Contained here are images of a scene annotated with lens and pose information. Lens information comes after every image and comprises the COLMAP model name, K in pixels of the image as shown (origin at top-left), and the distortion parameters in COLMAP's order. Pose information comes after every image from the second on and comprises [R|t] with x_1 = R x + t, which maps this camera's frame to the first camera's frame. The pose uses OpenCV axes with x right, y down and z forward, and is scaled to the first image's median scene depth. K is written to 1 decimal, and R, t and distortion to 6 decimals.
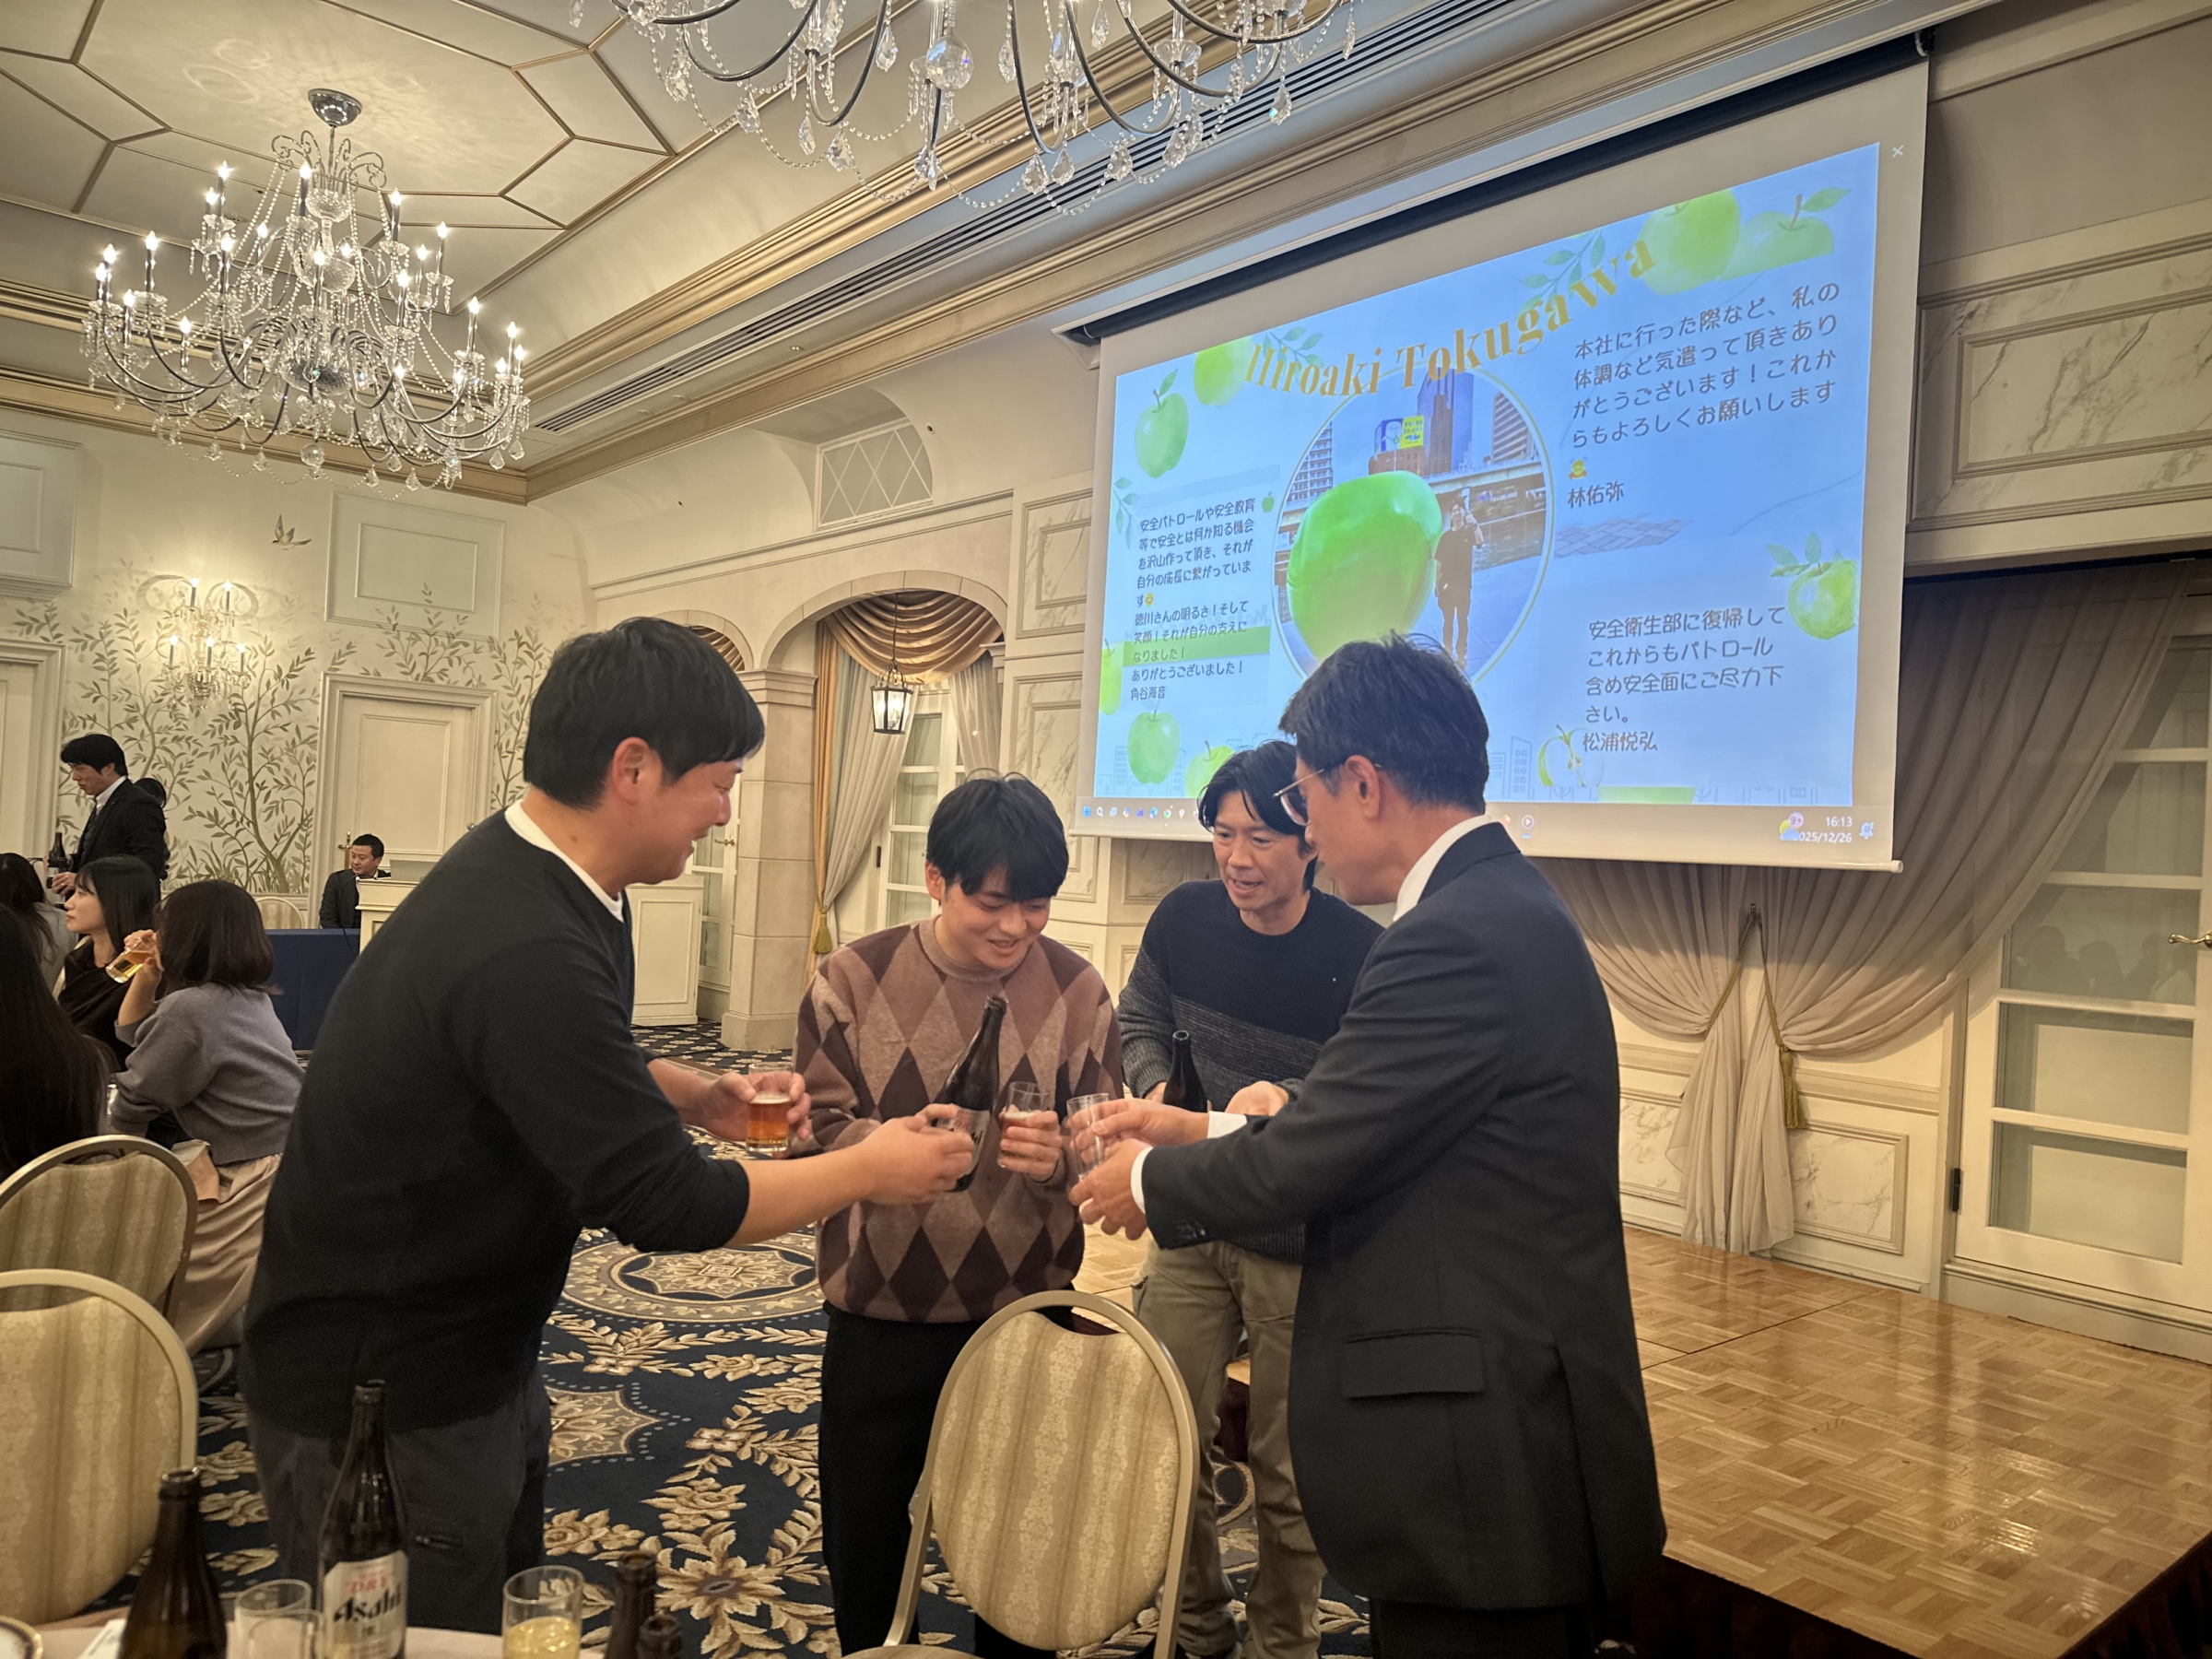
lens RADIAL K [[1565.5, 0, 1106.0], [0, 1565.5, 829.5], [0, 0, 1]] dist [0.104734, -0.111217]
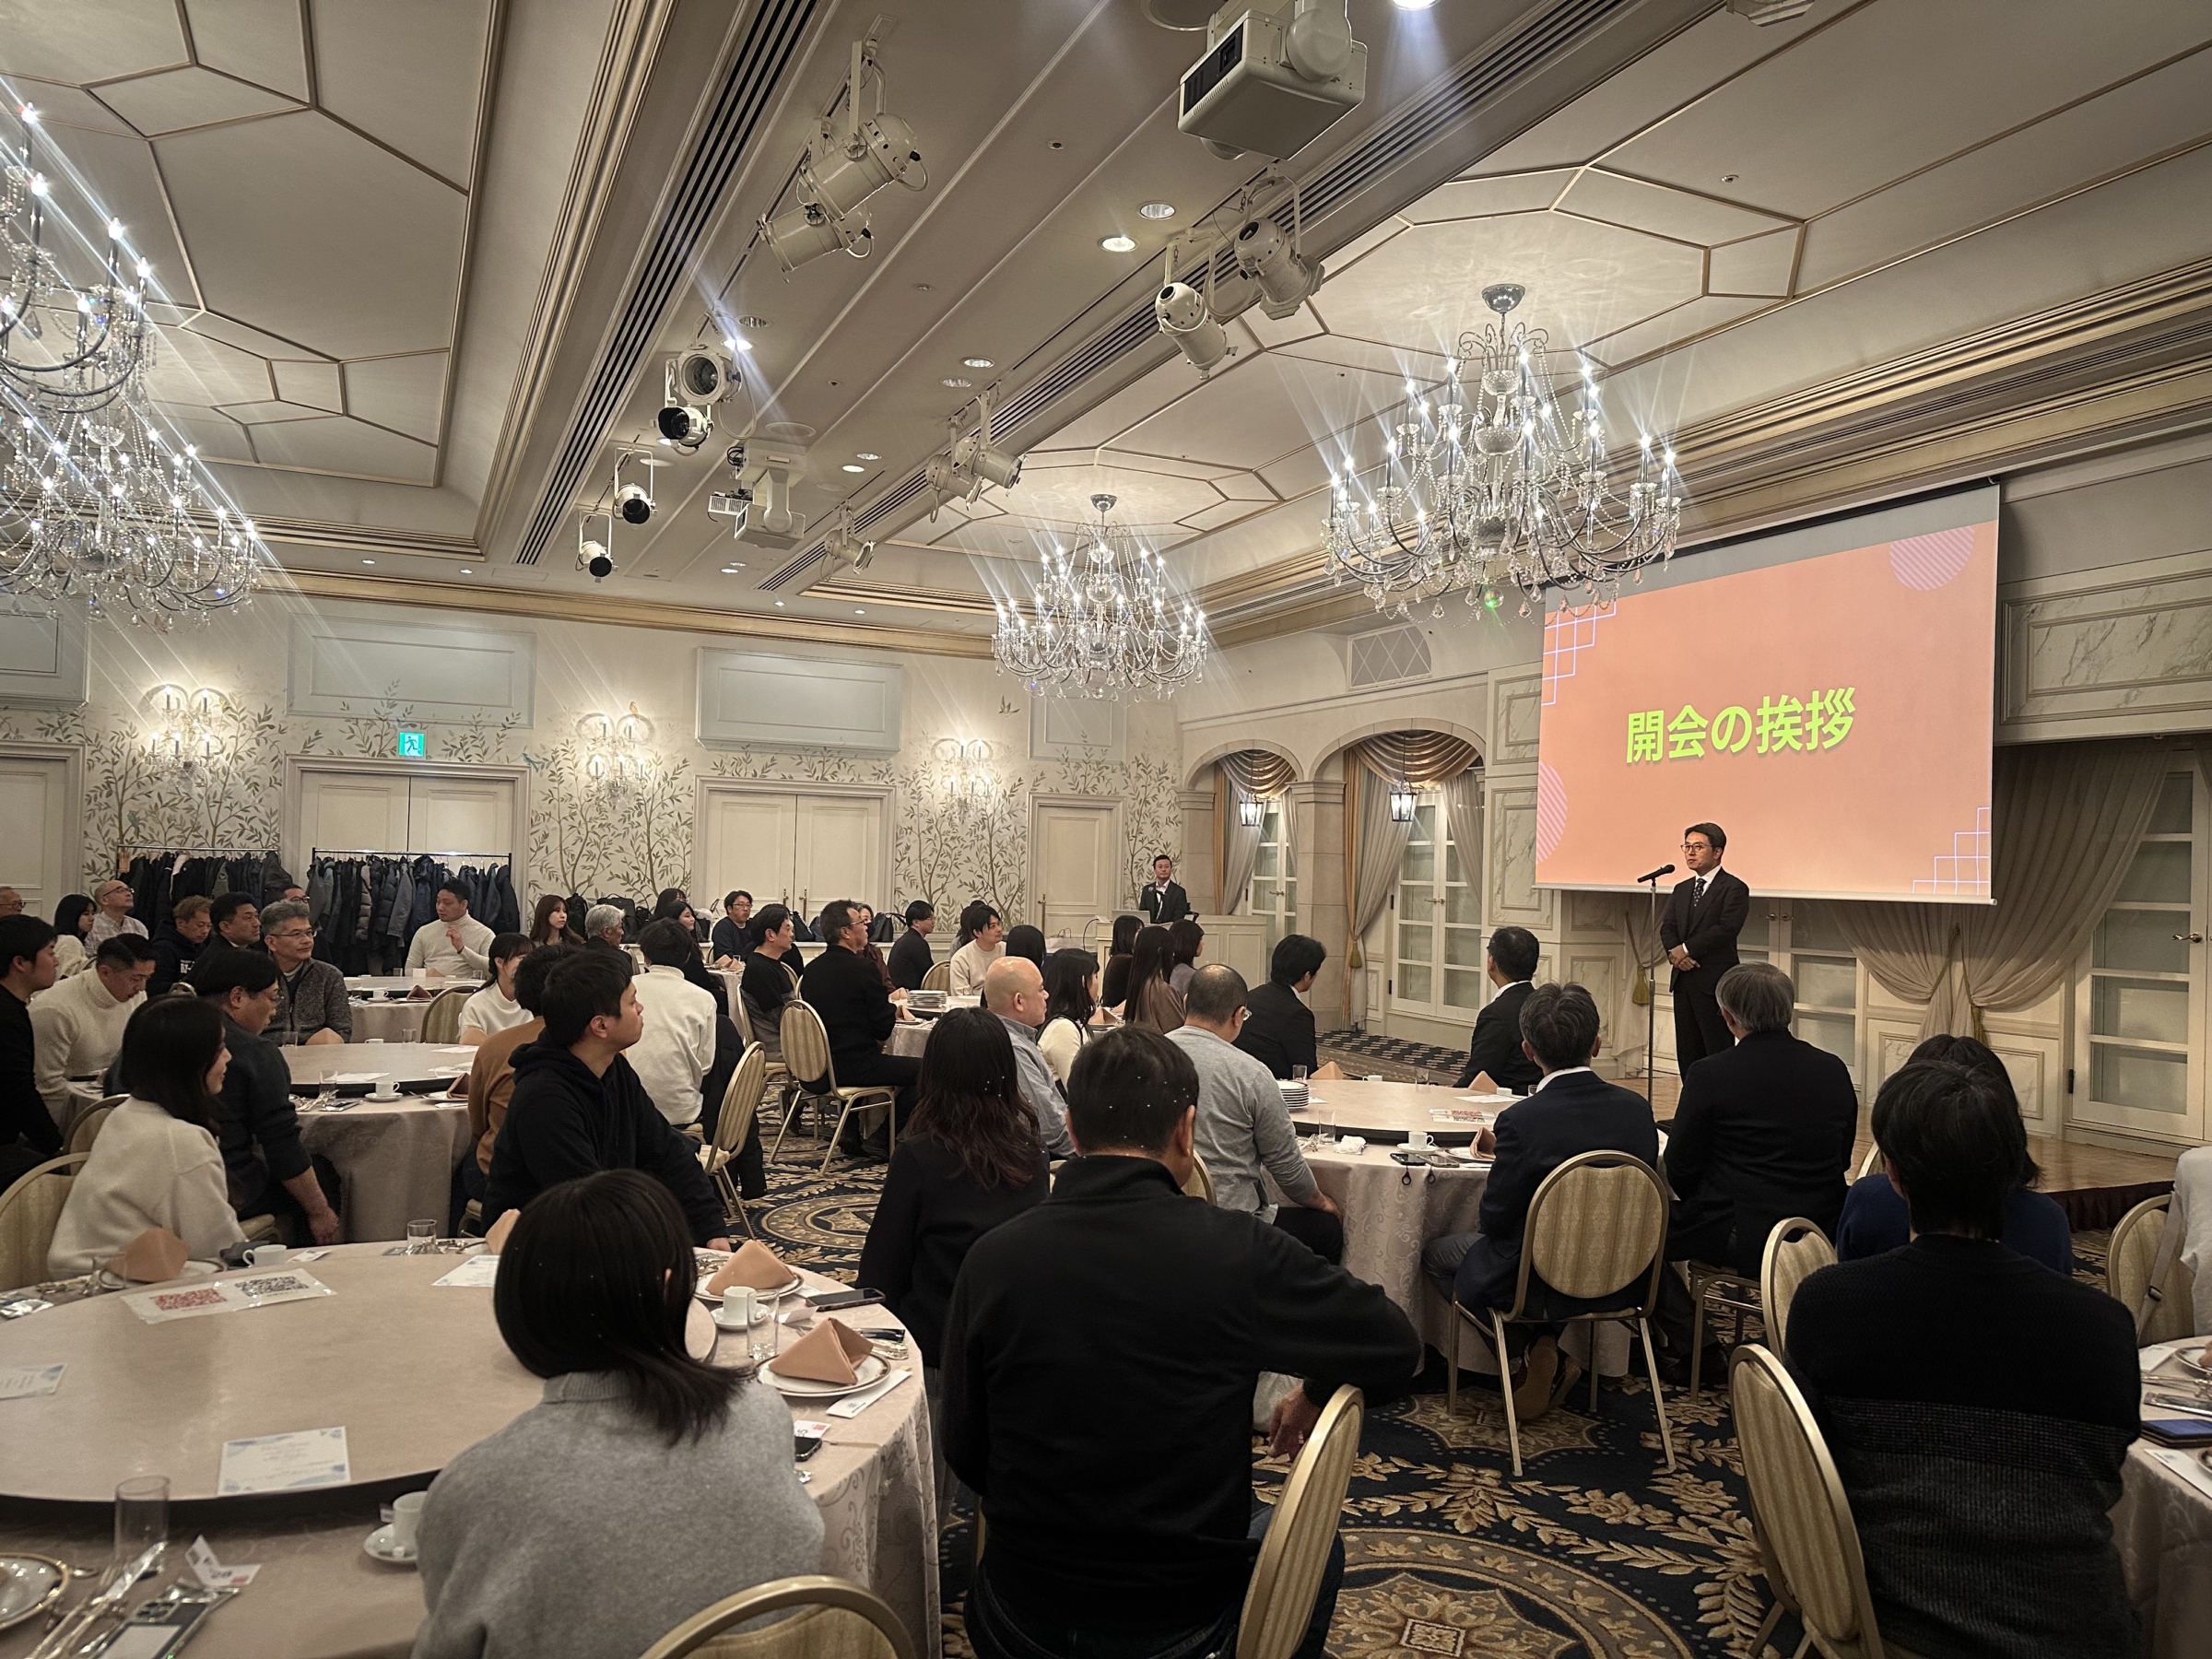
lens RADIAL K [[1516.7, 0, 1095.1], [0, 1516.7, 857.7], [0, 0, 1]] dist [0.096653, -0.144181]
pose [[0.960490, -0.029935, -0.276701, -0.025868], [0.028382, 0.999551, -0.009617, -0.033385], [0.276865, 0.001384, 0.960908, -0.829026]]
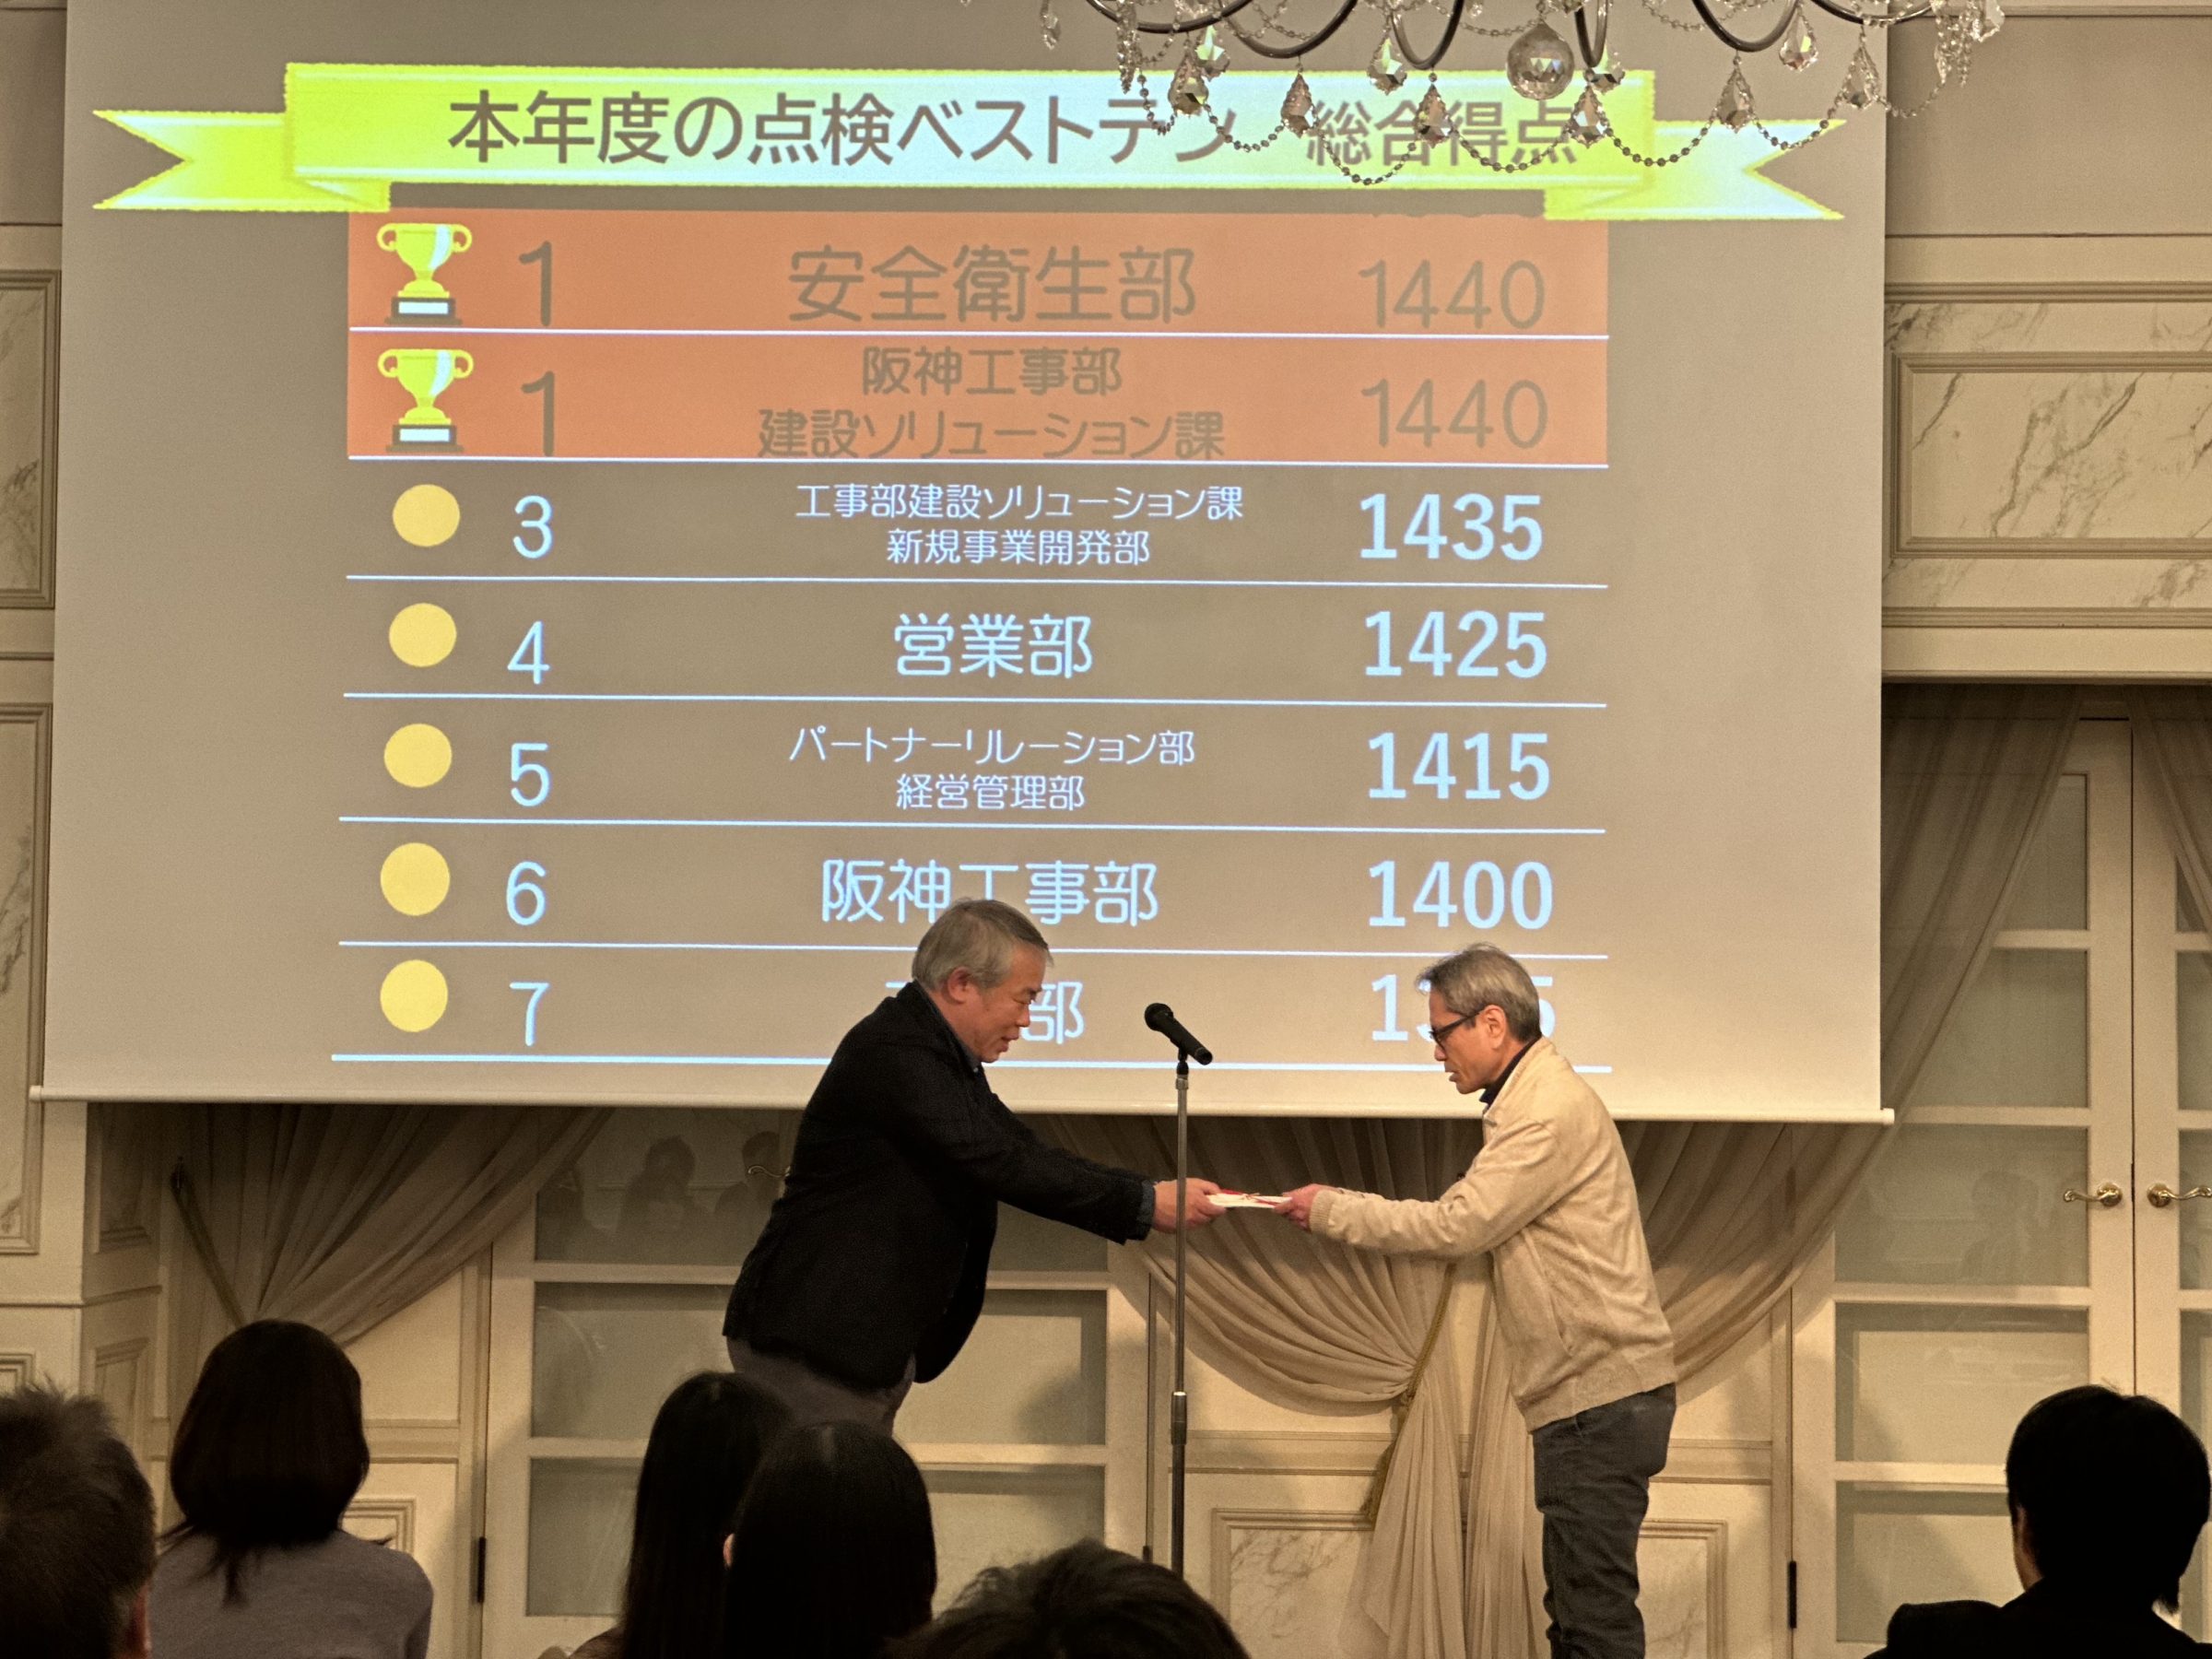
lens RADIAL K [[4520.3, 0, 1106.0], [0, 4520.3, 829.5], [0, 0, 1]] dist [0.094437, 0.175478]
pose [[0.683644, -0.010839, 0.729735, -0.896028], [0.015408, 0.999881, 0.000417, -0.082861], [-0.729653, 0.010958, 0.683730, -0.077031]]
